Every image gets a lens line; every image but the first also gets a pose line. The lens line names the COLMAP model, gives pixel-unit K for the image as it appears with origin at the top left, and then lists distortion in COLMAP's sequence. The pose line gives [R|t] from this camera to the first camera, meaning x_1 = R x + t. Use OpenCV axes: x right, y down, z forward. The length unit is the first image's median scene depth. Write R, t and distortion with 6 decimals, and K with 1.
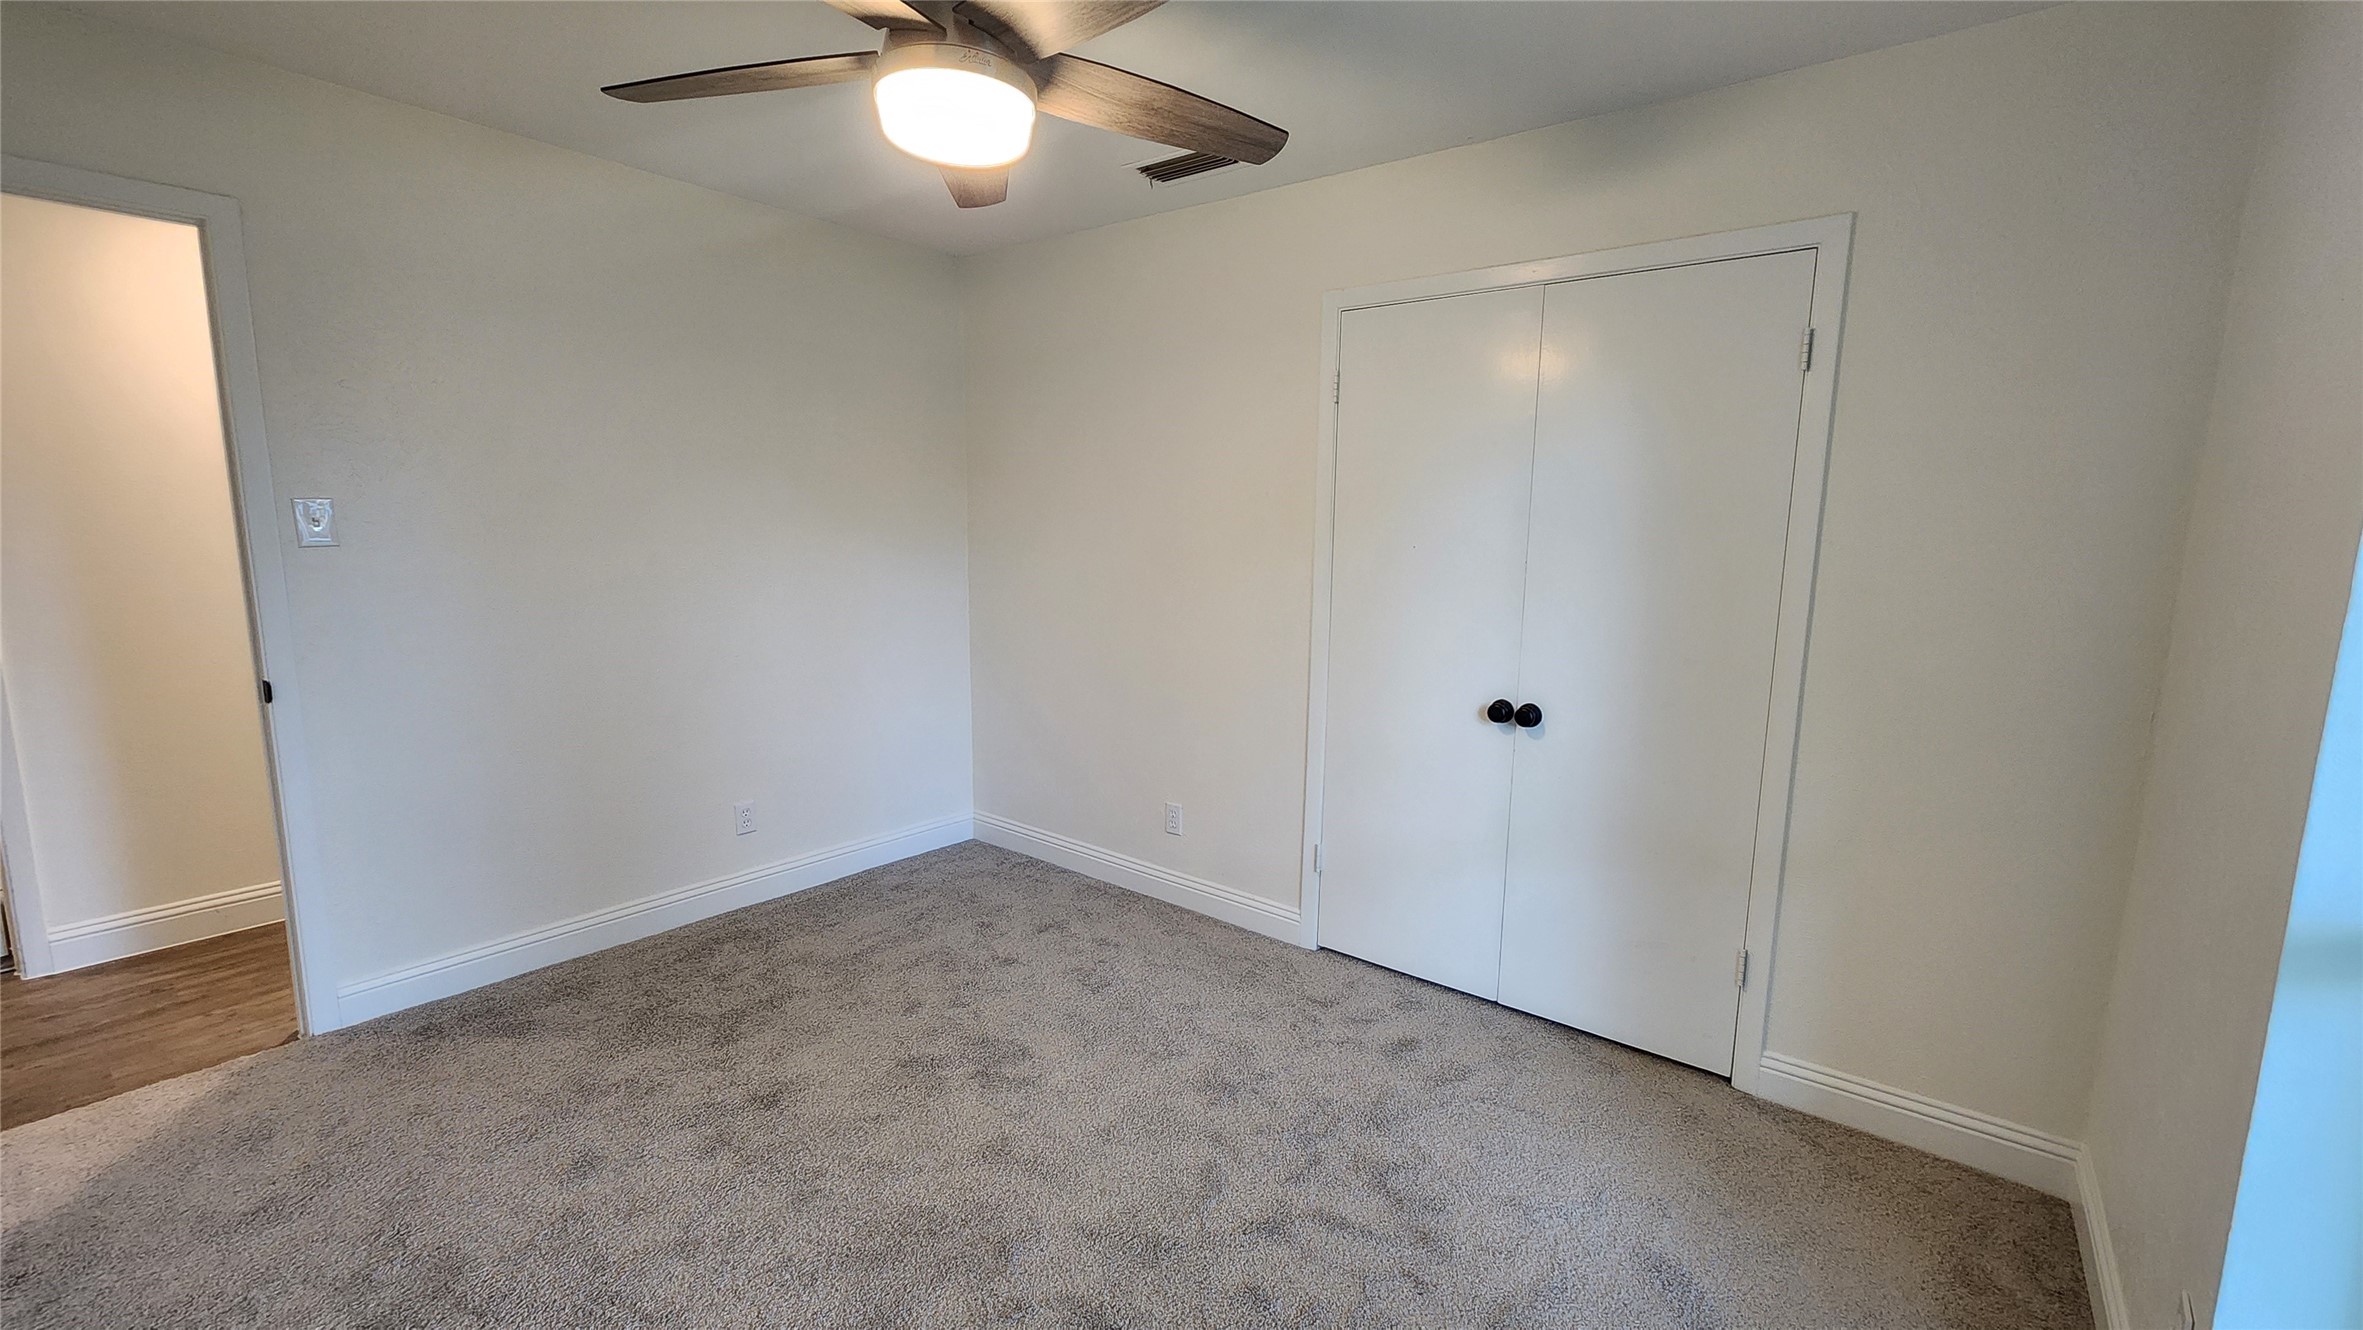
lens RADIAL K [[967.6, 0, 1181.5], [0, 967.6, 665.0], [0, 0, 1]] dist [0.000383, 0.000012]
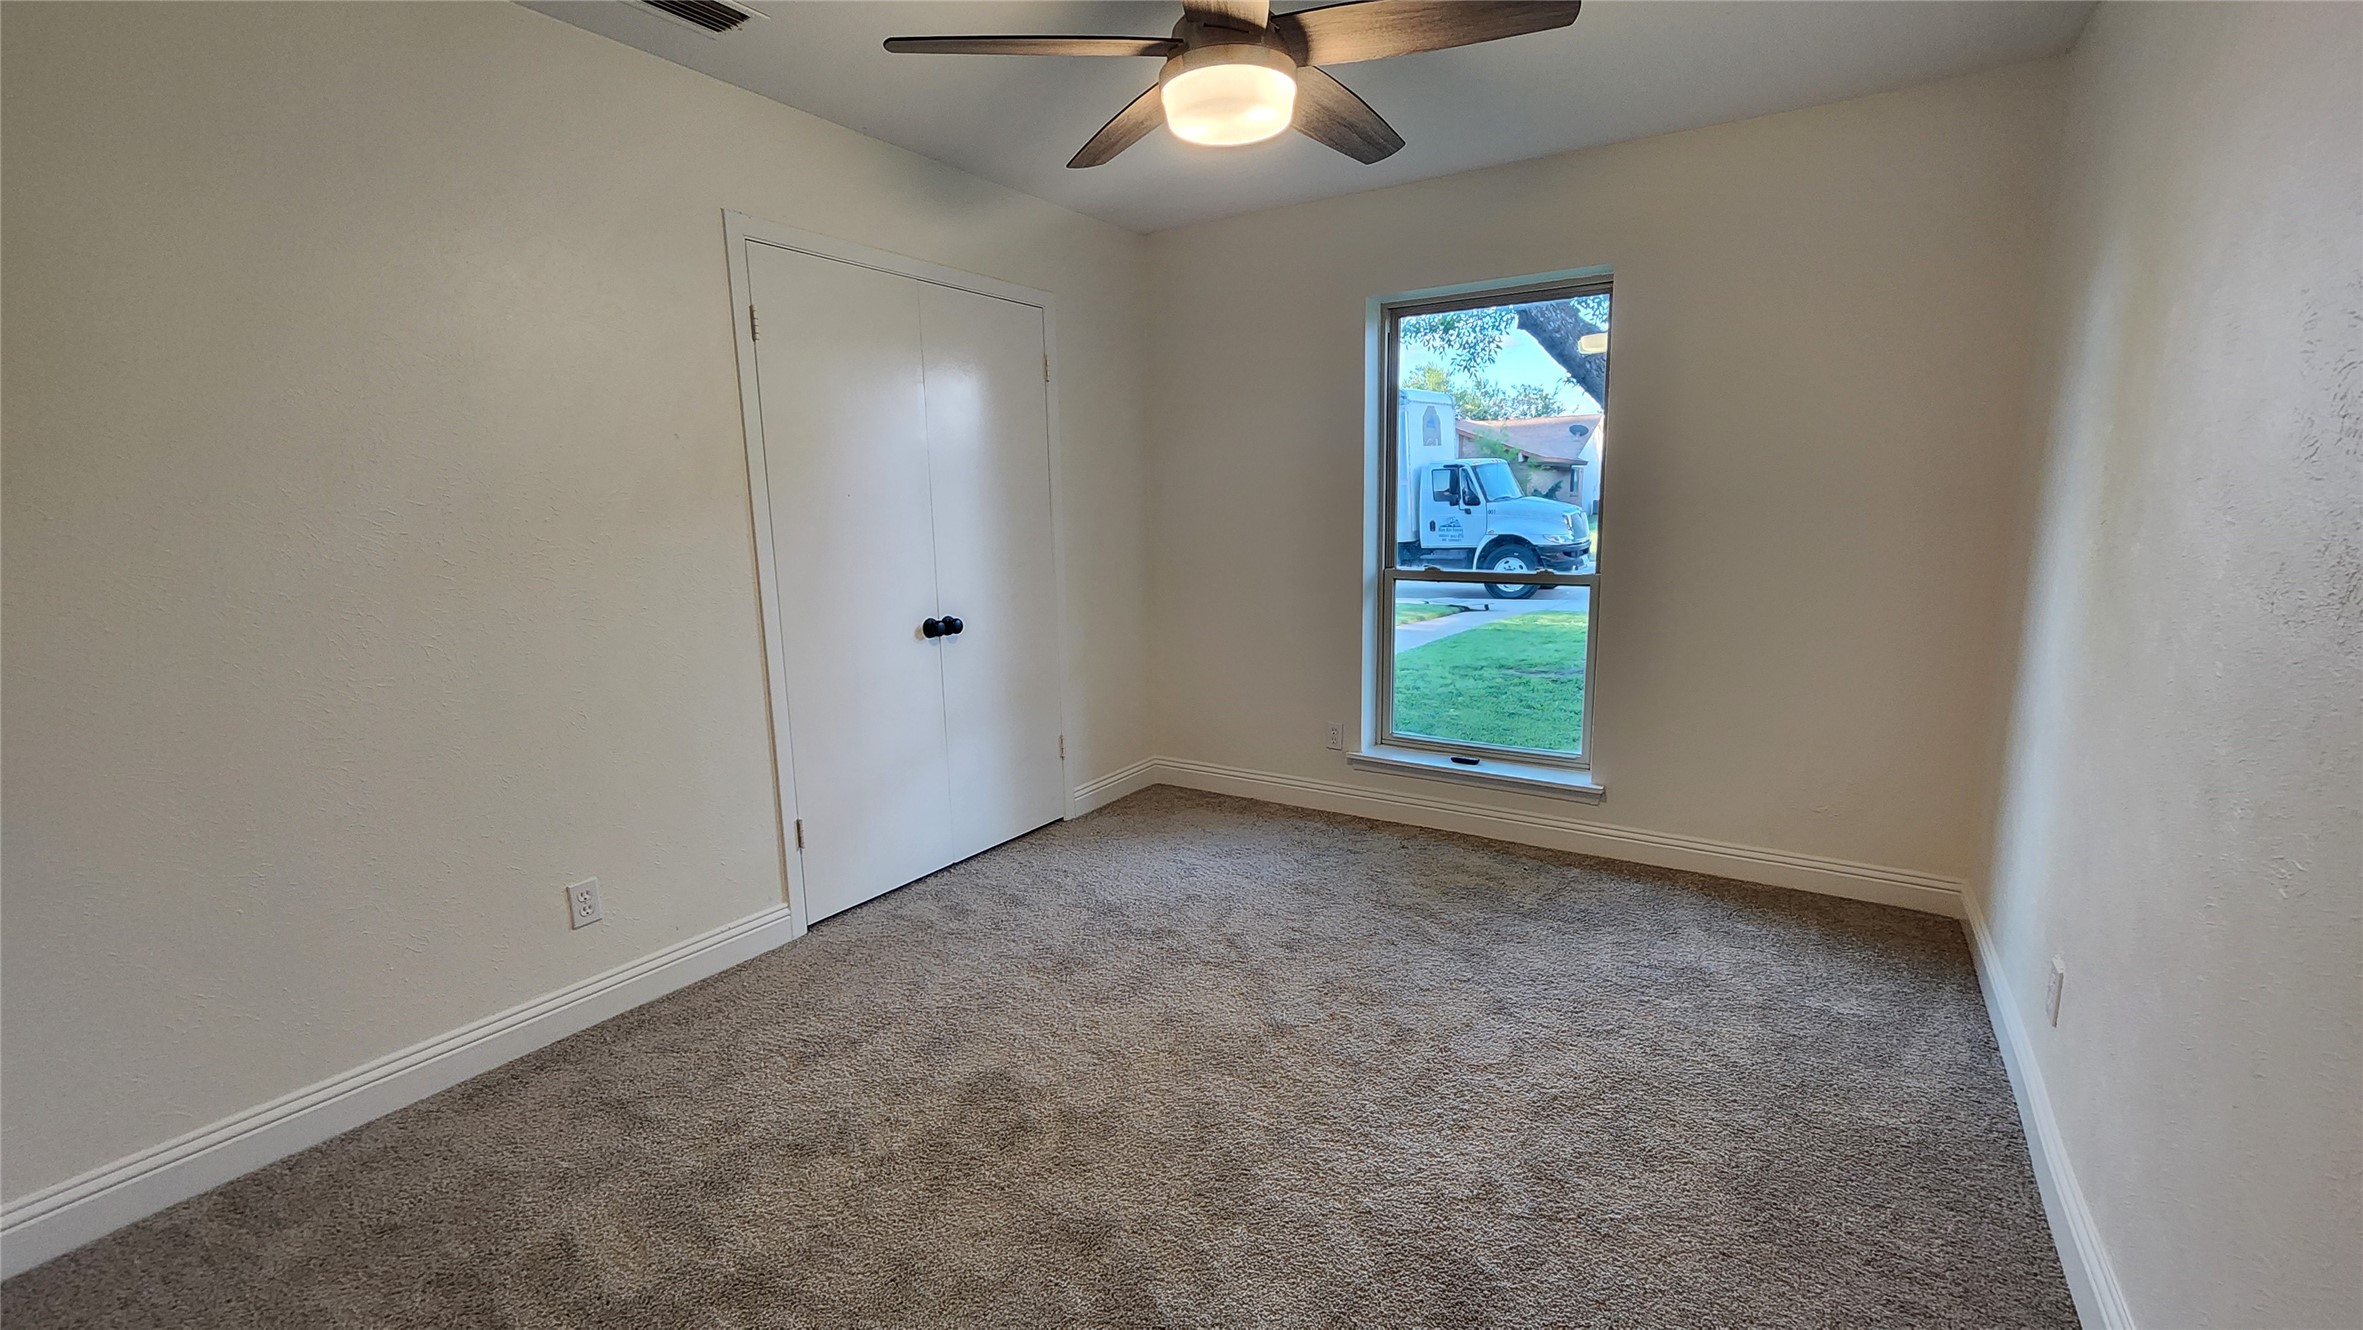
lens RADIAL K [[967.6, 0, 1181.5], [0, 967.6, 665.0], [0, 0, 1]] dist [0.000383, 0.000012]
pose [[-0.074864, -0.181684, 0.980503, -0.911474], [0.169202, 0.966690, 0.192043, -0.089526], [-0.982734, 0.180280, -0.041629, 0.760259]]
